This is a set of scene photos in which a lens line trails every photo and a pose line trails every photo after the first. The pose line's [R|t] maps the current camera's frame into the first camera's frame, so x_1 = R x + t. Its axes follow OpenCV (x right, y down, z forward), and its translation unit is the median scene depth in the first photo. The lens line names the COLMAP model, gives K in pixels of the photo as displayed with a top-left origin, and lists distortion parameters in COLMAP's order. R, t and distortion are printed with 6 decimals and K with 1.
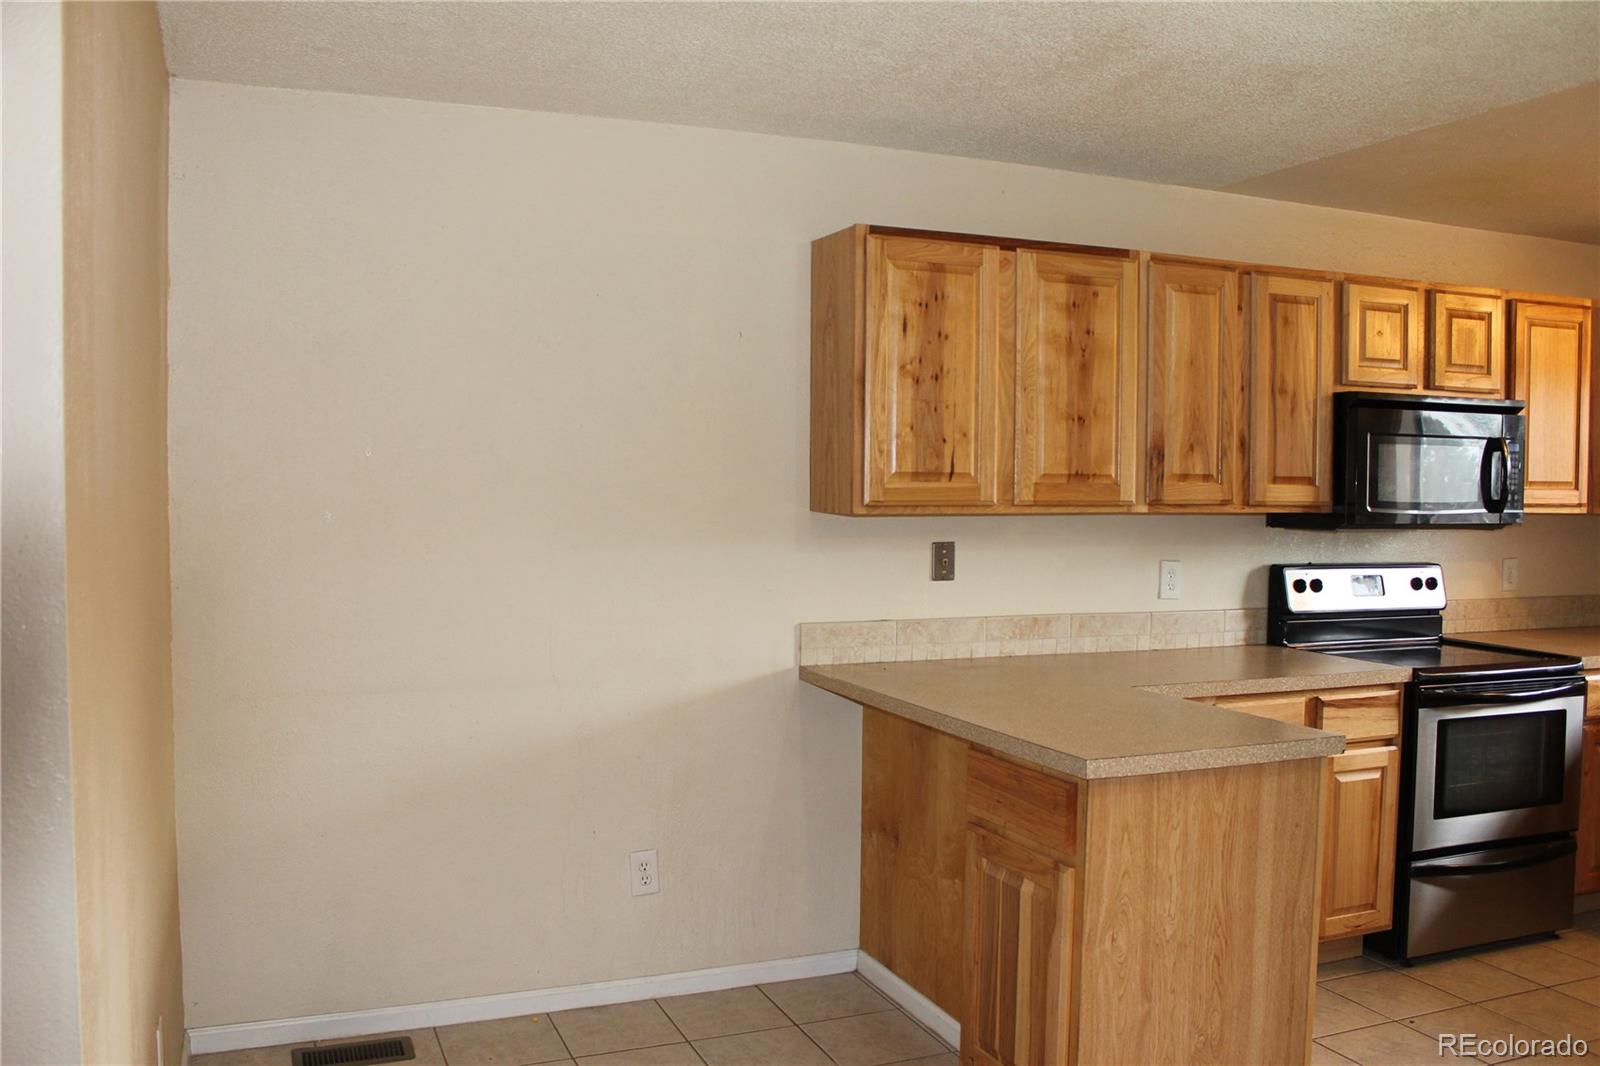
lens RADIAL K [[1339.1, 0, 791.9], [0, 1339.1, 555.4], [0, 0, 1]] dist [-0.147879, 0.113043]
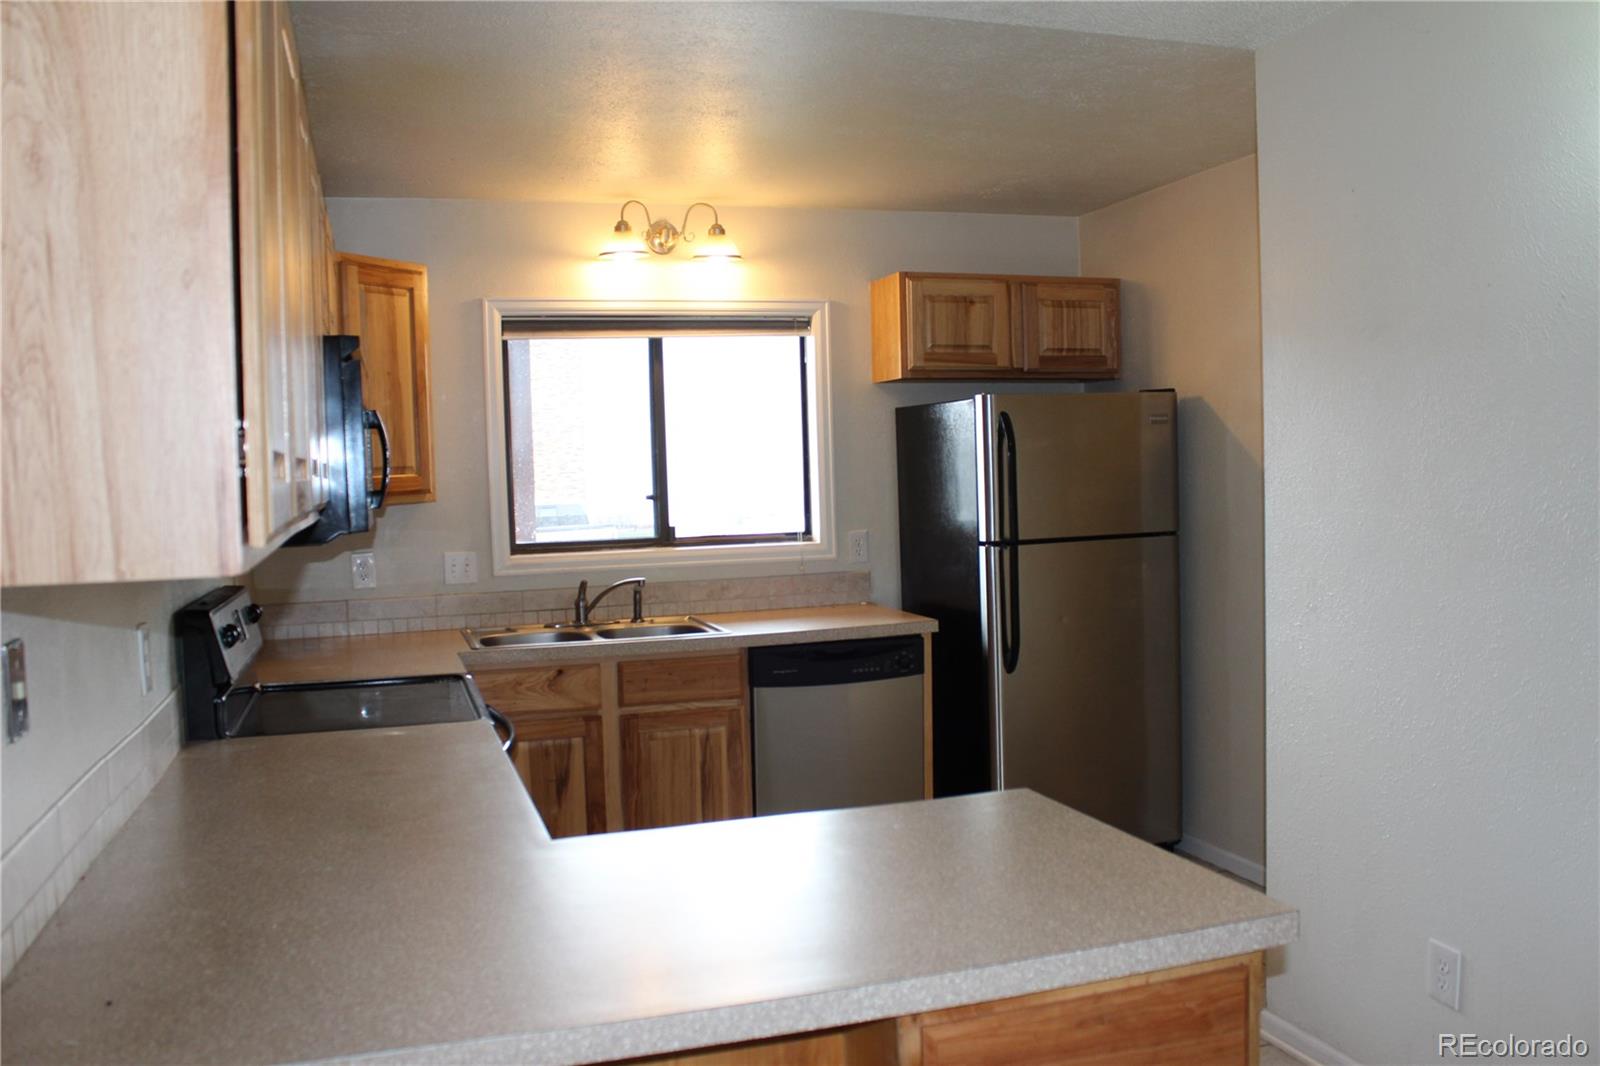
lens RADIAL K [[1339.1, 0, 799.2], [0, 1339.1, 532.2], [0, 0, 1]] dist [-0.147879, 0.113043]
pose [[0.092831, -0.059591, 0.993897, -0.245337], [0.083569, 0.995152, 0.051861, -0.042960], [-0.992169, 0.078245, 0.097361, 0.757969]]
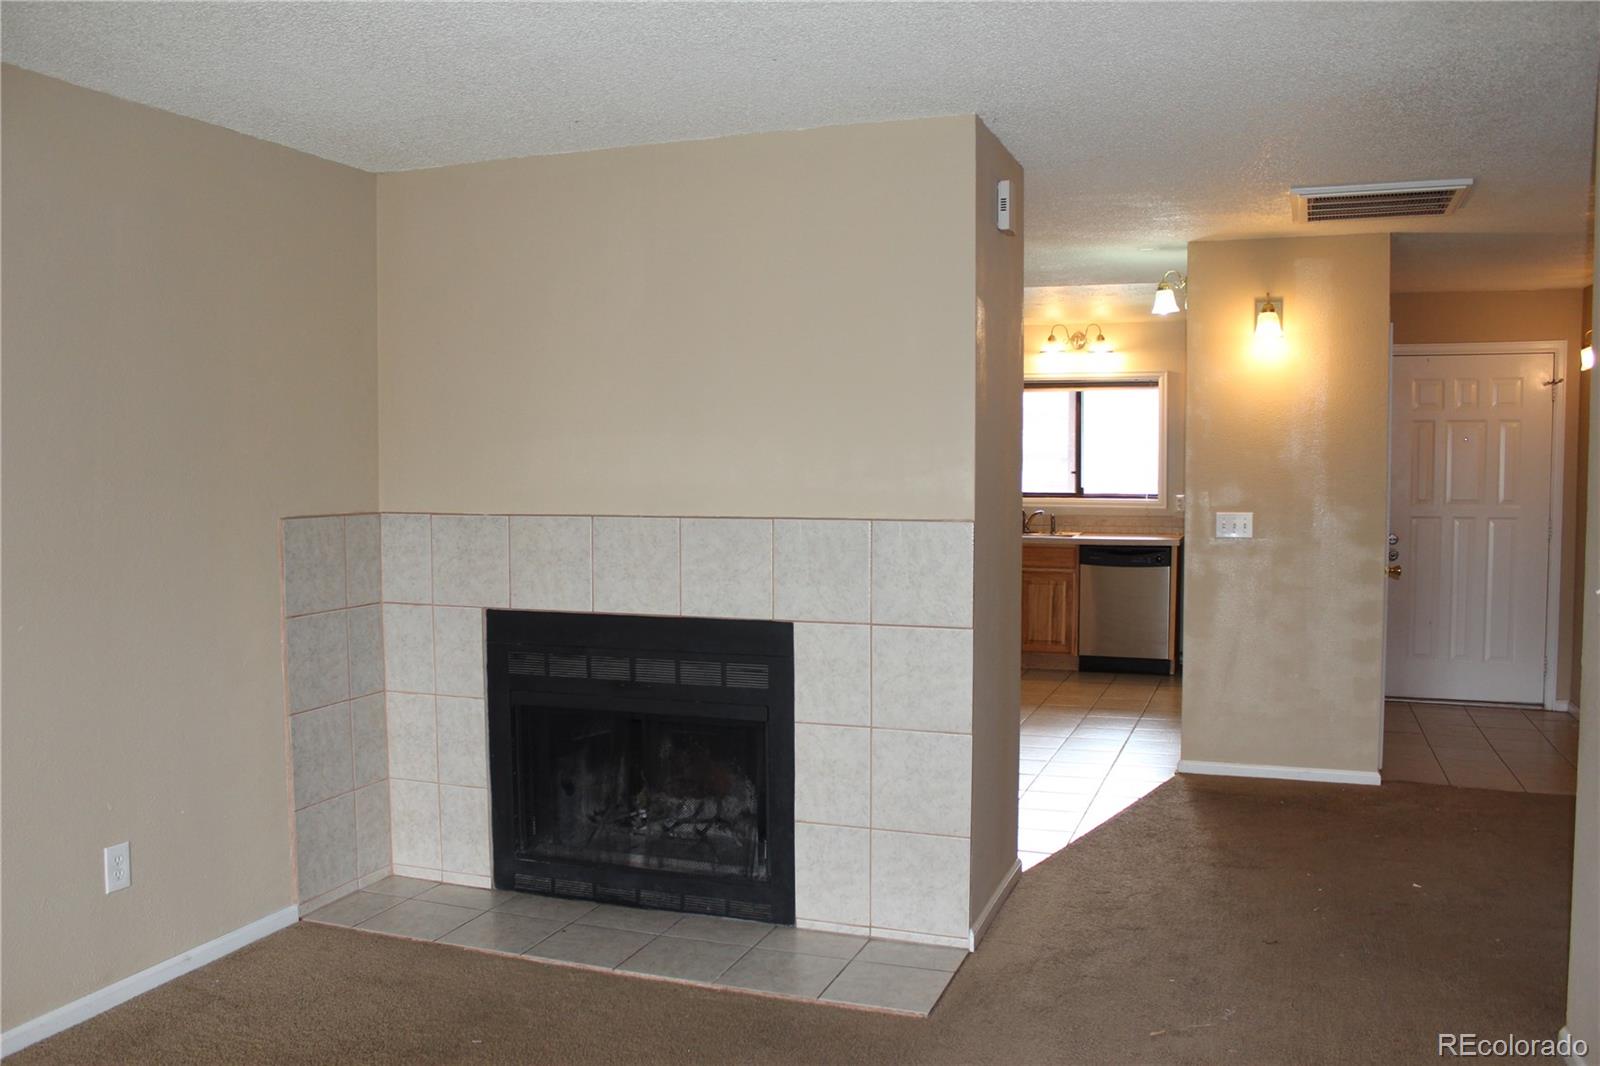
lens RADIAL K [[1339.1, 0, 799.5], [0, 1339.1, 542.7], [0, 0, 1]] dist [-0.147879, 0.113043]
pose [[0.681773, -0.053651, 0.729593, -1.187102], [0.045664, 0.998483, 0.030752, 0.010892], [-0.730137, 0.012350, 0.683189, -0.332913]]
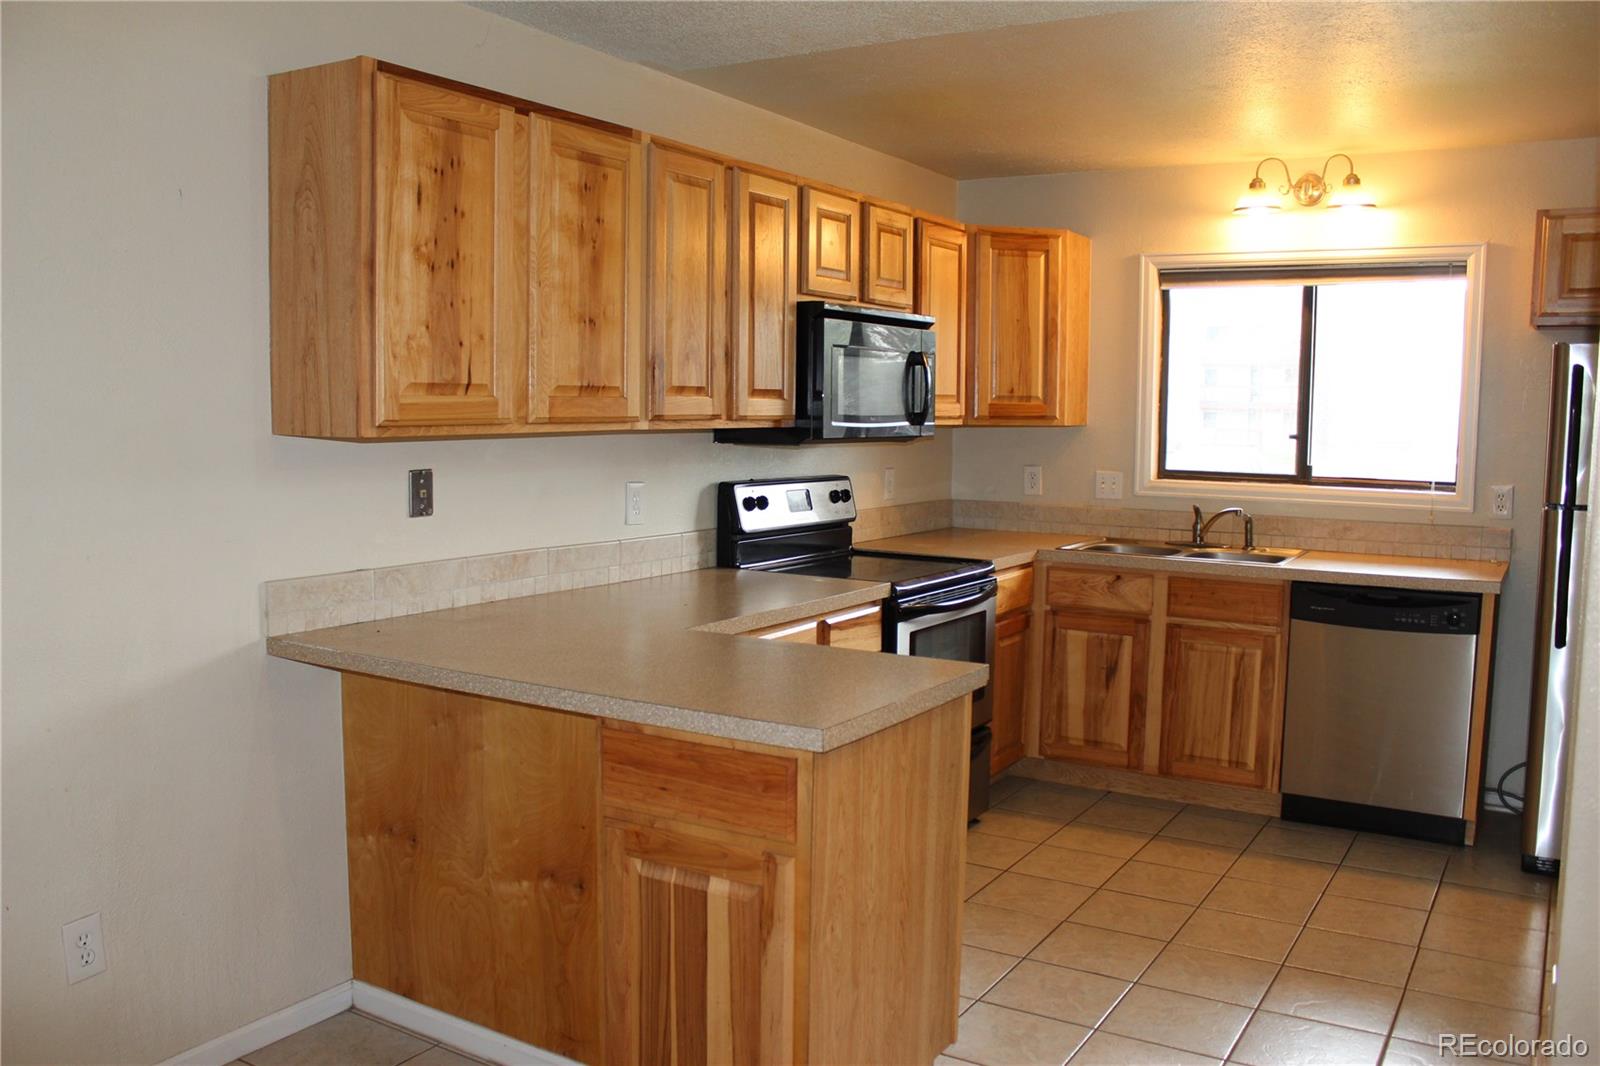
lens RADIAL K [[1339.1, 0, 786.9], [0, 1339.1, 548.7], [0, 0, 1]] dist [-0.147879, 0.113043]
pose [[0.814267, -0.060420, 0.577338, -0.180903], [0.025528, 0.997333, 0.068370, -0.011696], [-0.579930, -0.040933, 0.813638, 0.217799]]
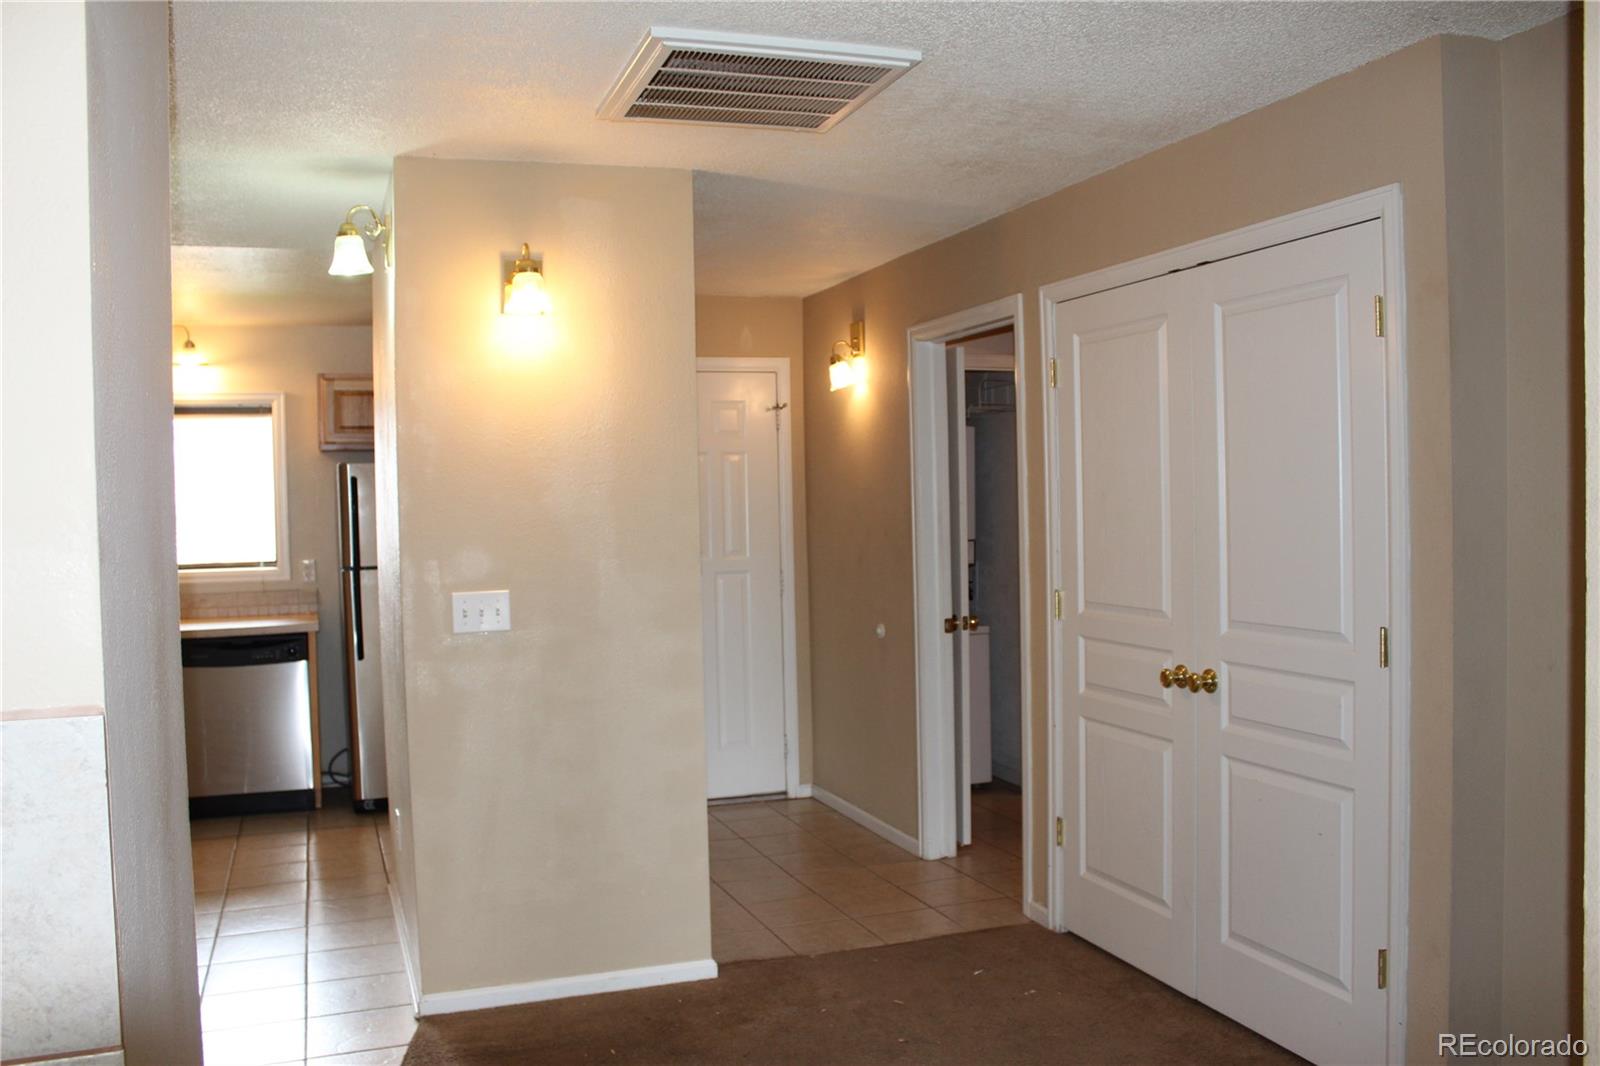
lens RADIAL K [[1339.1, 0, 767.1], [0, 1339.1, 554.1], [0, 0, 1]] dist [-0.147879, 0.113043]
pose [[0.070267, -0.046910, 0.996425, -0.667711], [0.075431, 0.996284, 0.041585, -0.005847], [-0.994672, 0.072240, 0.073544, 0.067266]]
